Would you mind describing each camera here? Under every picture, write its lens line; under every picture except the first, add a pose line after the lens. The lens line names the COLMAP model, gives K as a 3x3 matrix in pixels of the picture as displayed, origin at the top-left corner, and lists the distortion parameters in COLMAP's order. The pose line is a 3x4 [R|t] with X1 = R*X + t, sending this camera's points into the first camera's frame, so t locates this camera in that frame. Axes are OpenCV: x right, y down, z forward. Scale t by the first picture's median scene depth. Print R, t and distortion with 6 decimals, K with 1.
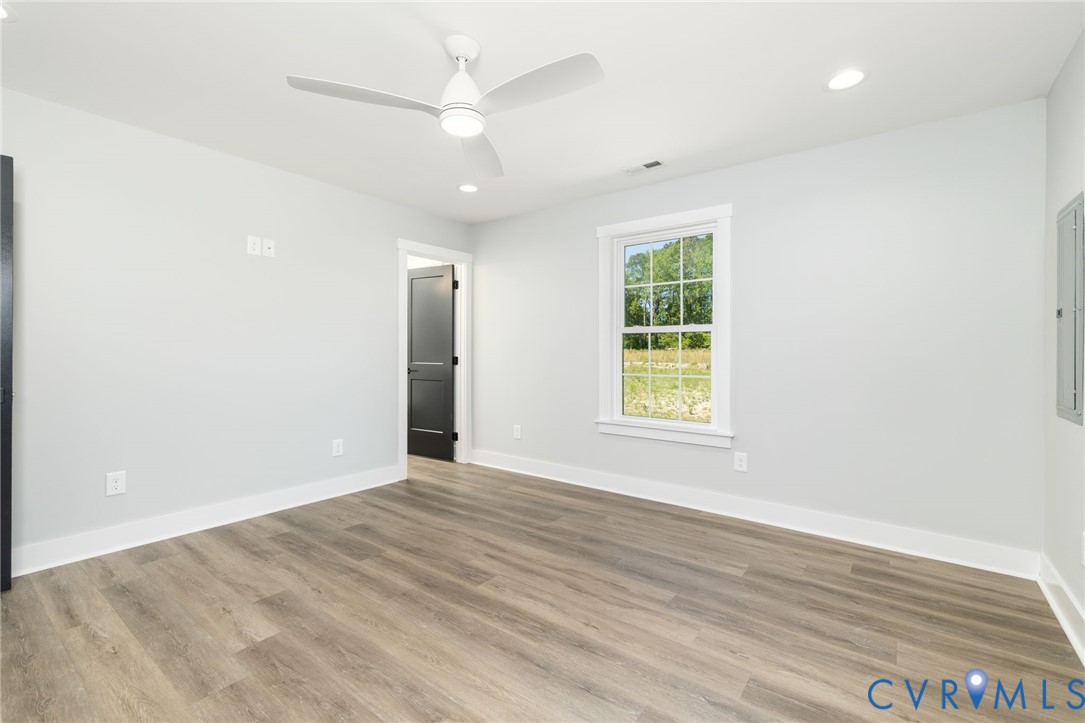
lens RADIAL K [[473.1, 0, 538.3], [0, 473.1, 355.3], [0, 0, 1]] dist [-0.001489, 0.003636]
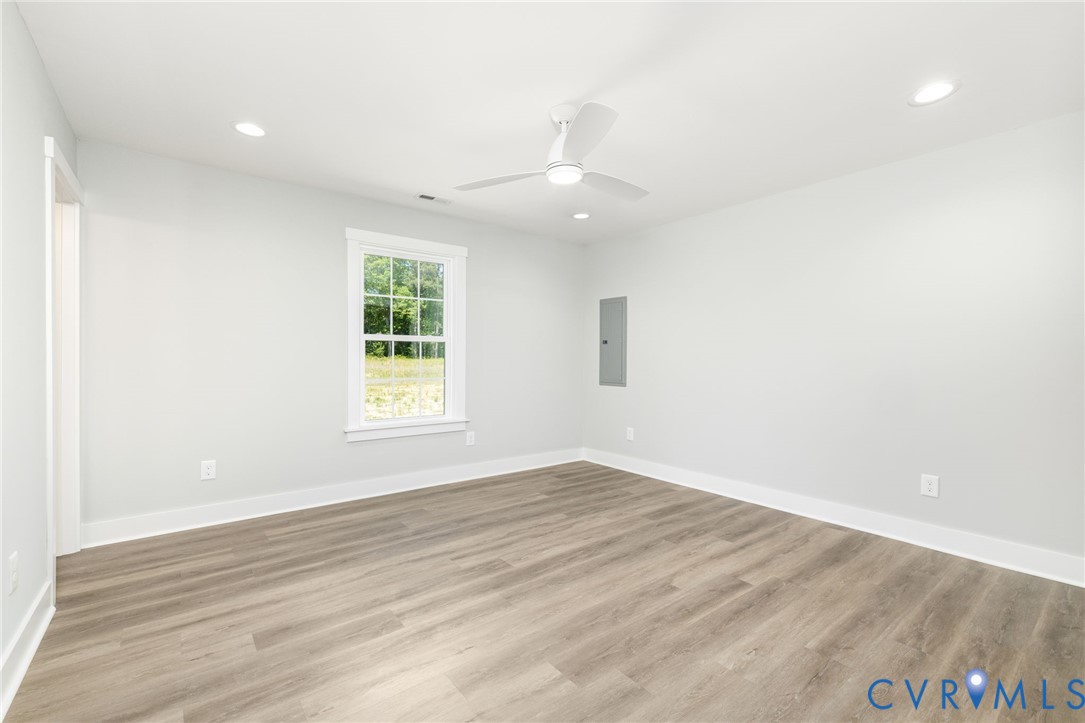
lens RADIAL K [[473.1, 0, 539.4], [0, 473.1, 367.8], [0, 0, 1]] dist [-0.001489, 0.003636]
pose [[0.255254, -0.022069, 0.966622, -1.155608], [0.005162, 0.999756, 0.021462, -0.011416], [-0.966860, -0.000489, 0.255306, 0.627913]]
